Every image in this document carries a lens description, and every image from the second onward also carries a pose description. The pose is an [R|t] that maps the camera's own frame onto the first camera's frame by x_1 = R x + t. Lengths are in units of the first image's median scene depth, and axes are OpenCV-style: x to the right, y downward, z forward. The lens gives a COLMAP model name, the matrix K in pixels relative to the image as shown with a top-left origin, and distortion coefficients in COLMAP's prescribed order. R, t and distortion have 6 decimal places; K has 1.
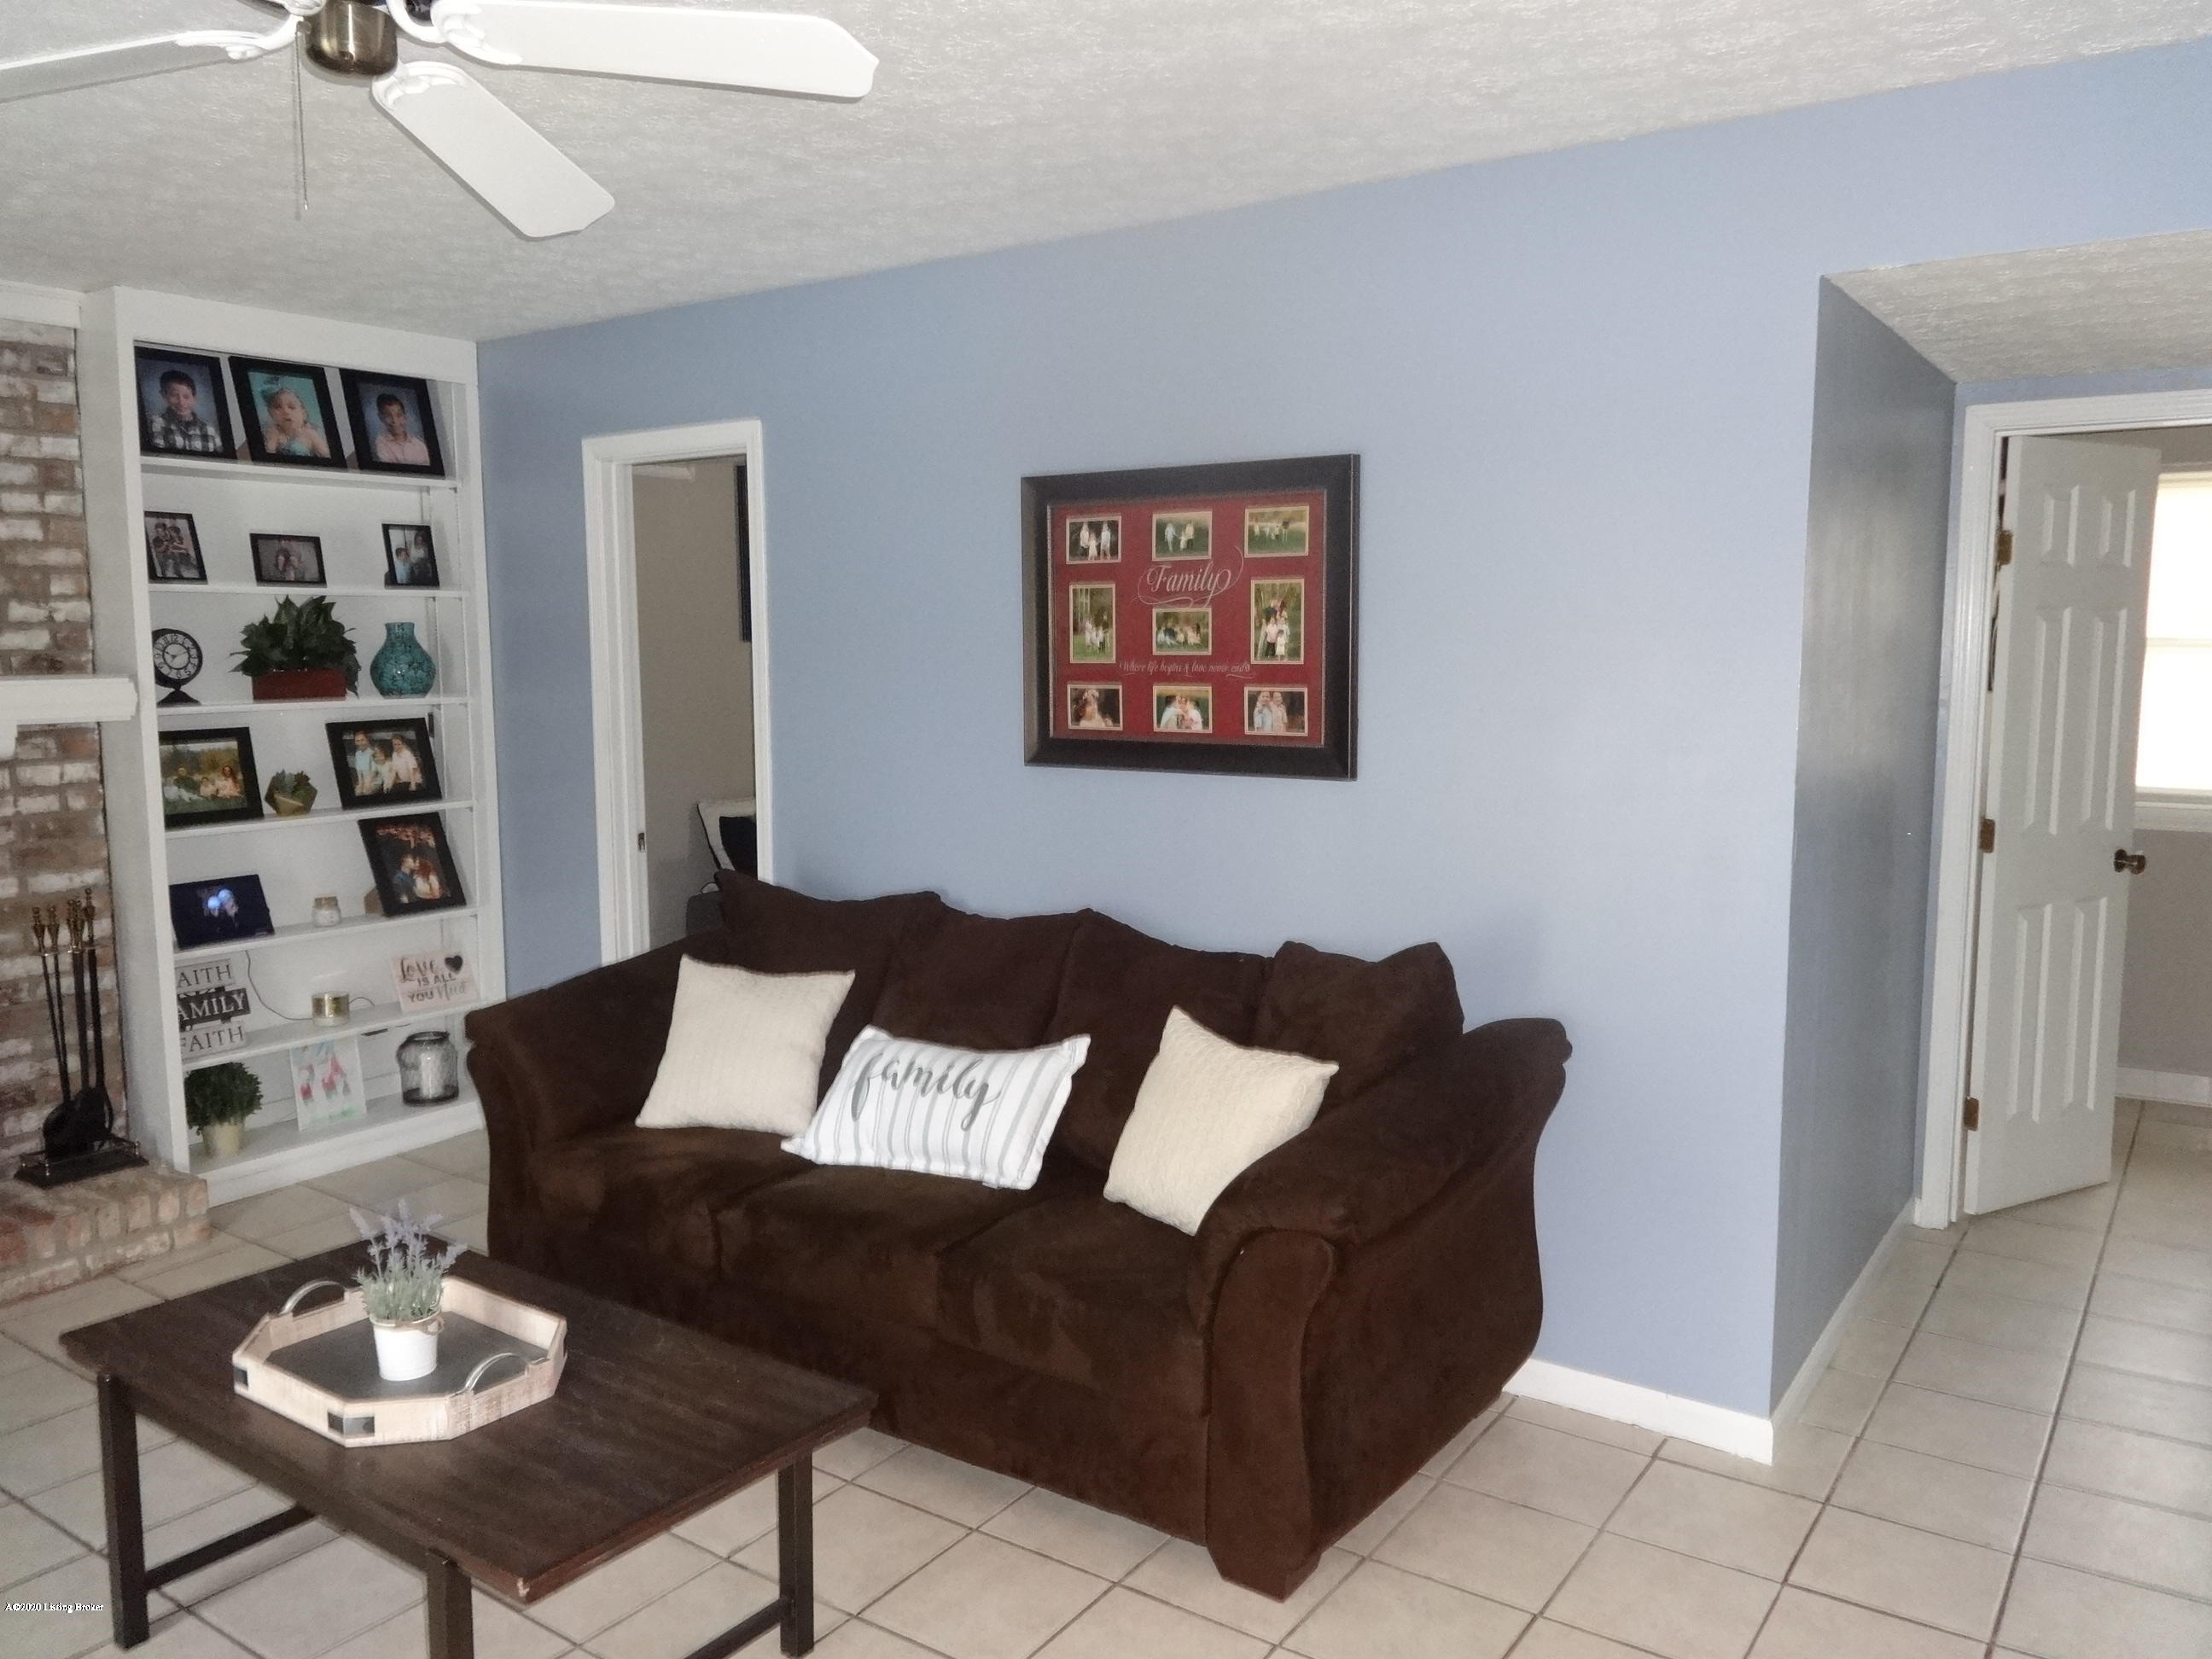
lens RADIAL K [[1648.8, 0, 1104.8], [0, 1648.8, 821.0], [0, 0, 1]] dist [-0.004016, 0.001189]
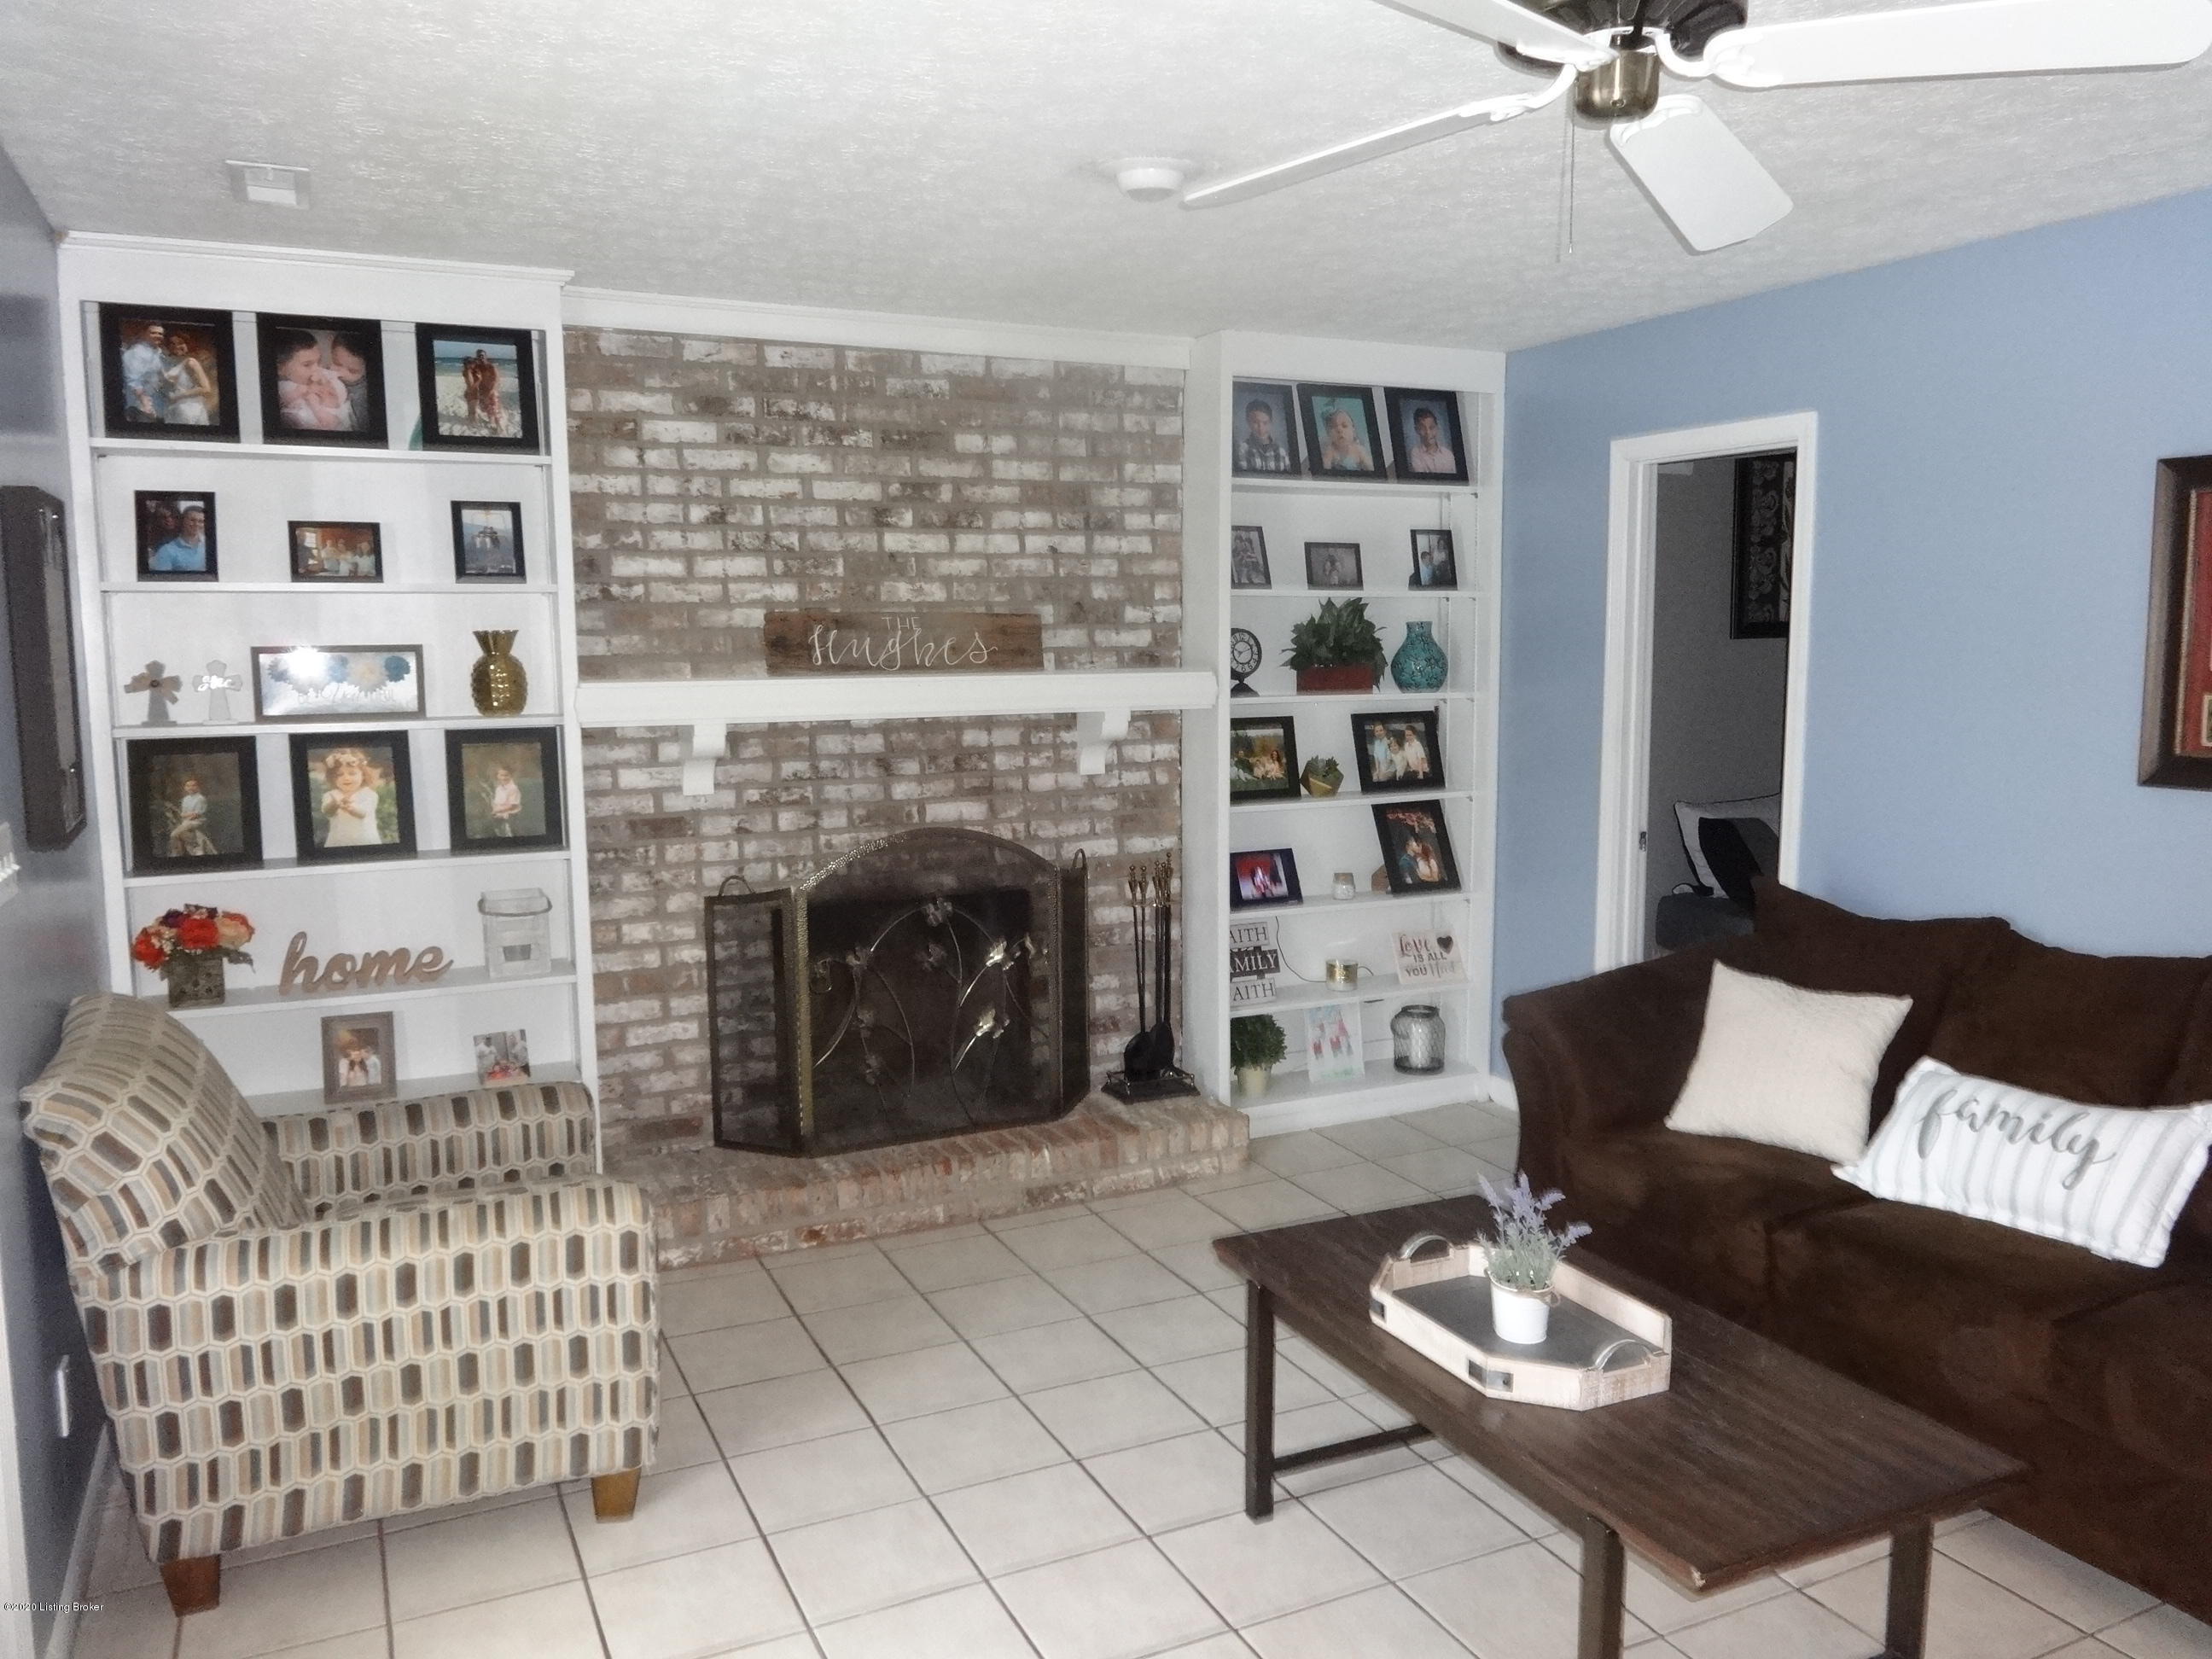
lens RADIAL K [[1643.3, 0, 1098.9], [0, 1643.3, 820.1], [0, 0, 1]] dist [-0.003698, 0.000191]
pose [[0.869297, 0.057636, -0.490919, -0.107316], [-0.054185, 0.998305, 0.021257, -0.004273], [0.491312, 0.008122, 0.870946, -0.042276]]
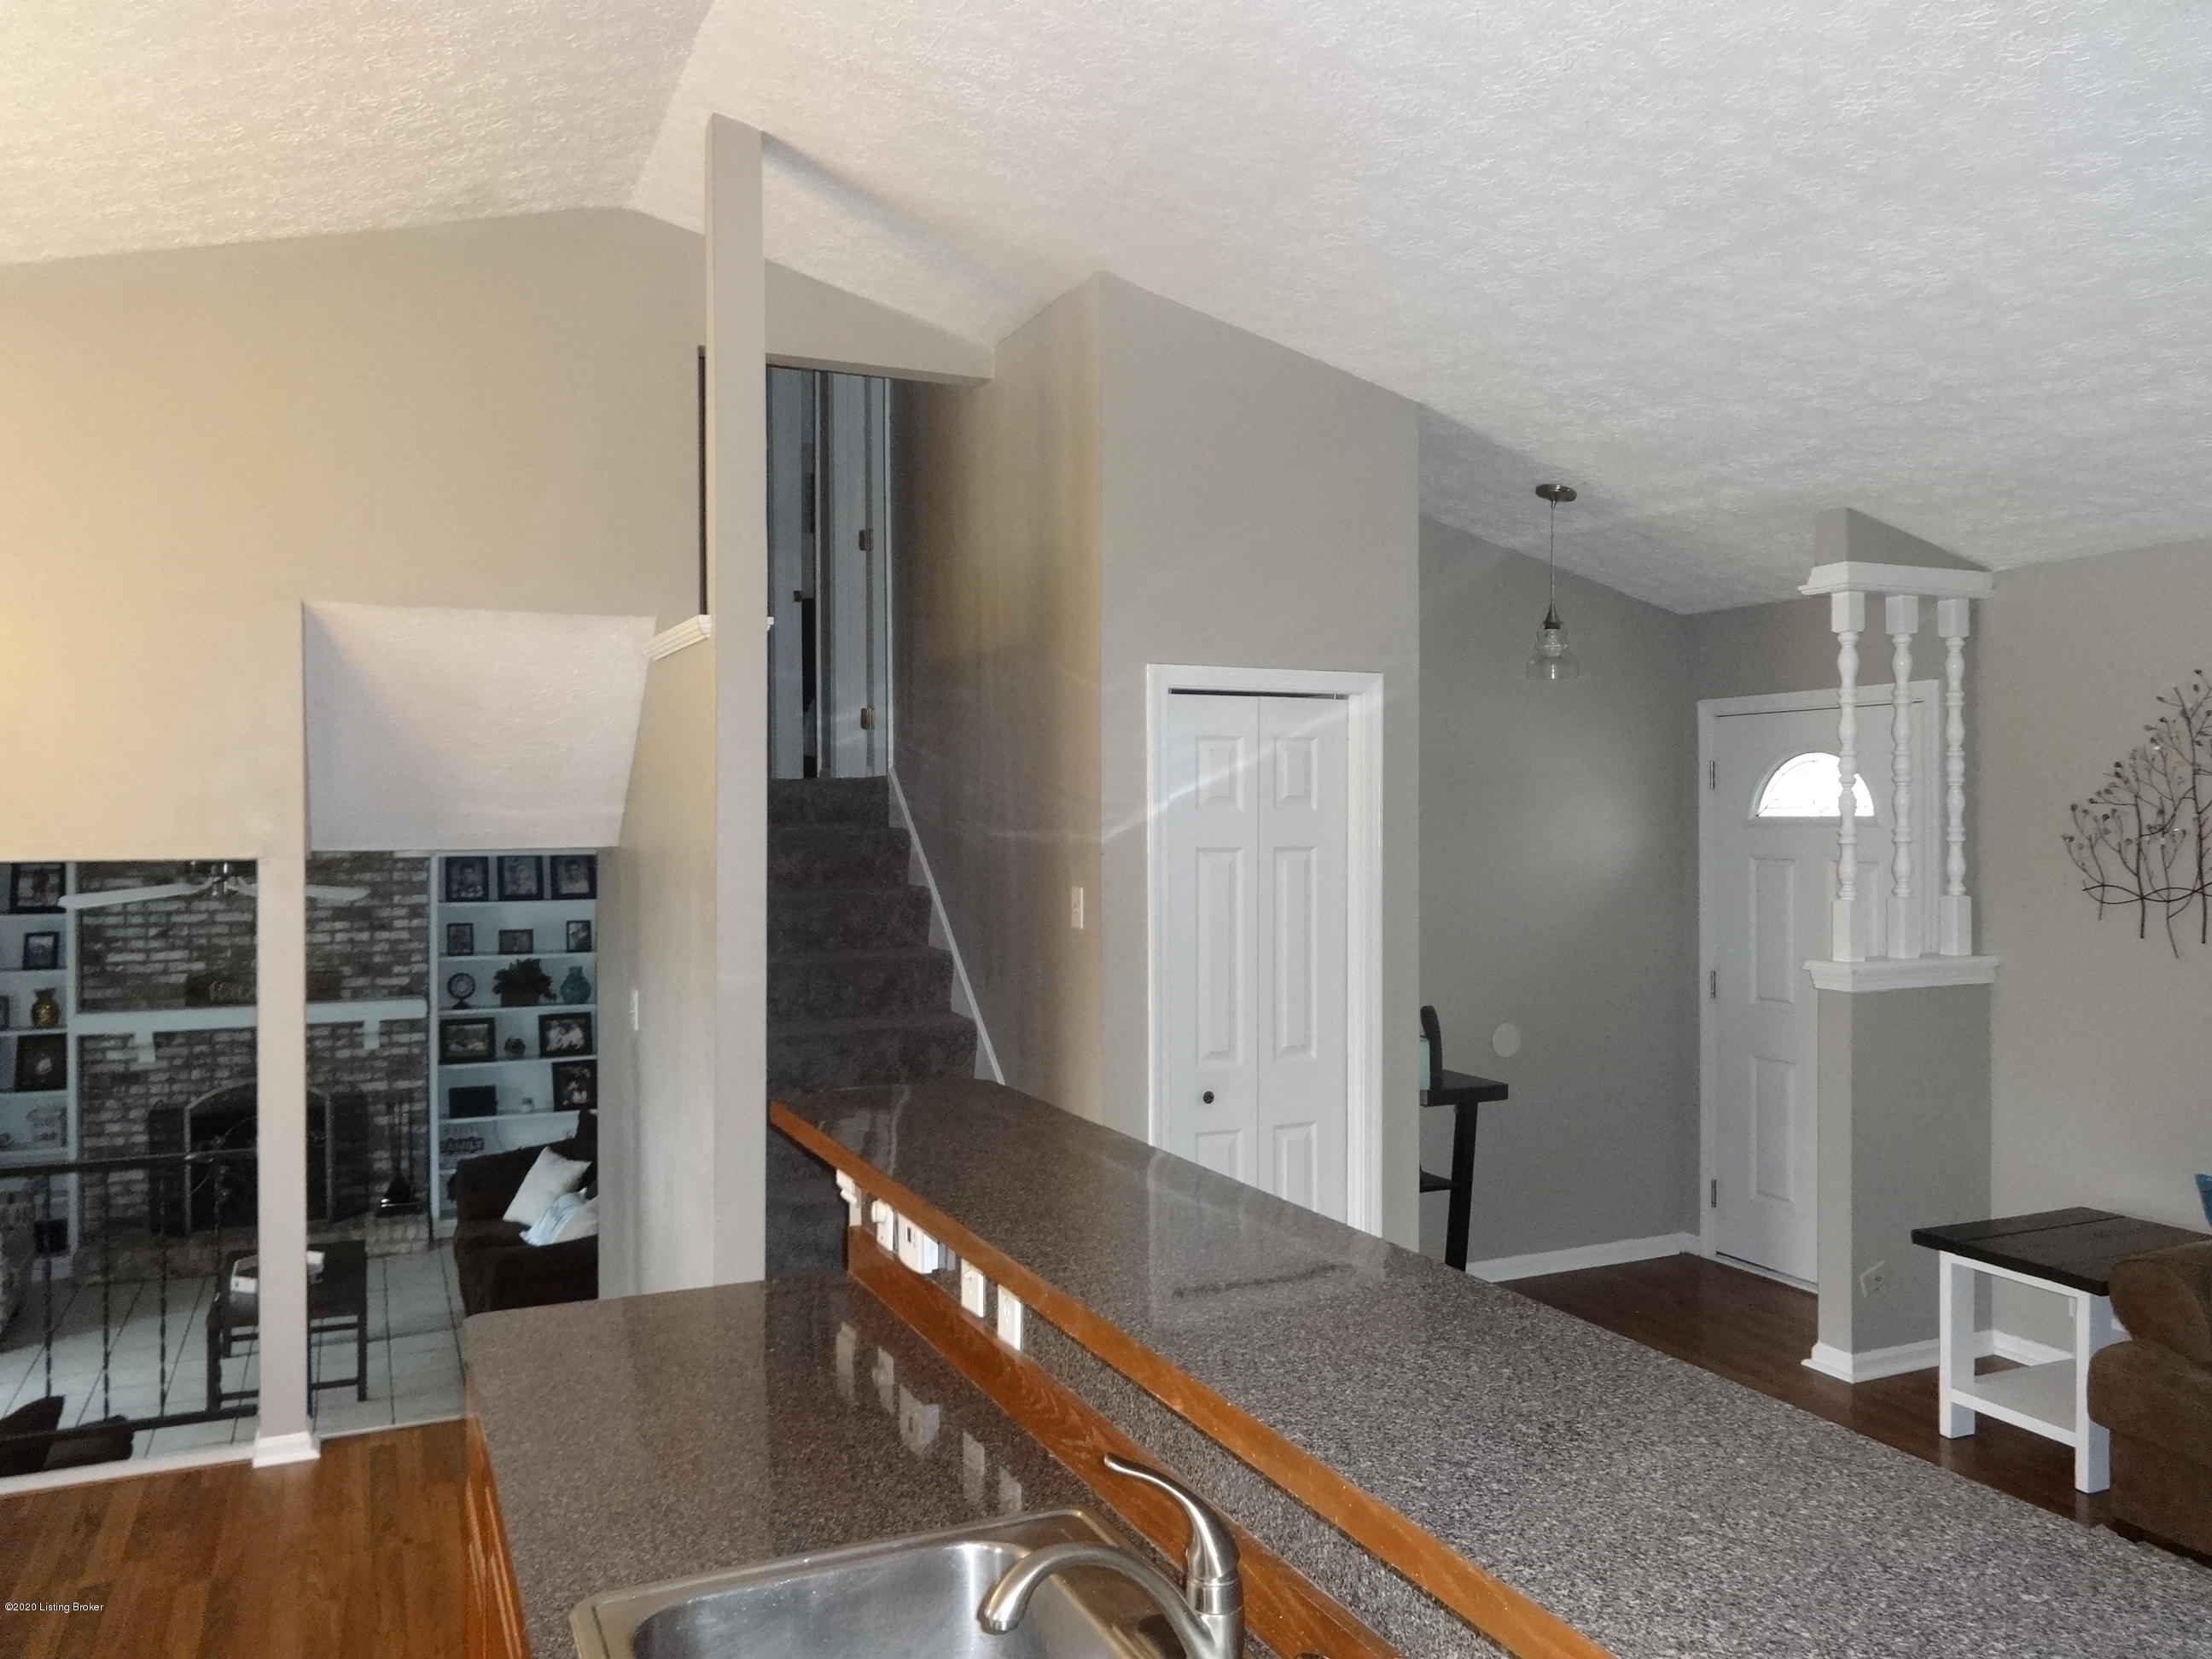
lens RADIAL K [[1657.2, 0, 1107.0], [0, 1657.2, 818.0], [0, 0, 1]] dist [0.000295, -0.002254]
pose [[0.857187, 0.005125, -0.514980, 1.676511], [-0.060621, 0.994003, -0.091013, -0.218391], [0.511425, 0.109234, 0.852357, -0.623880]]
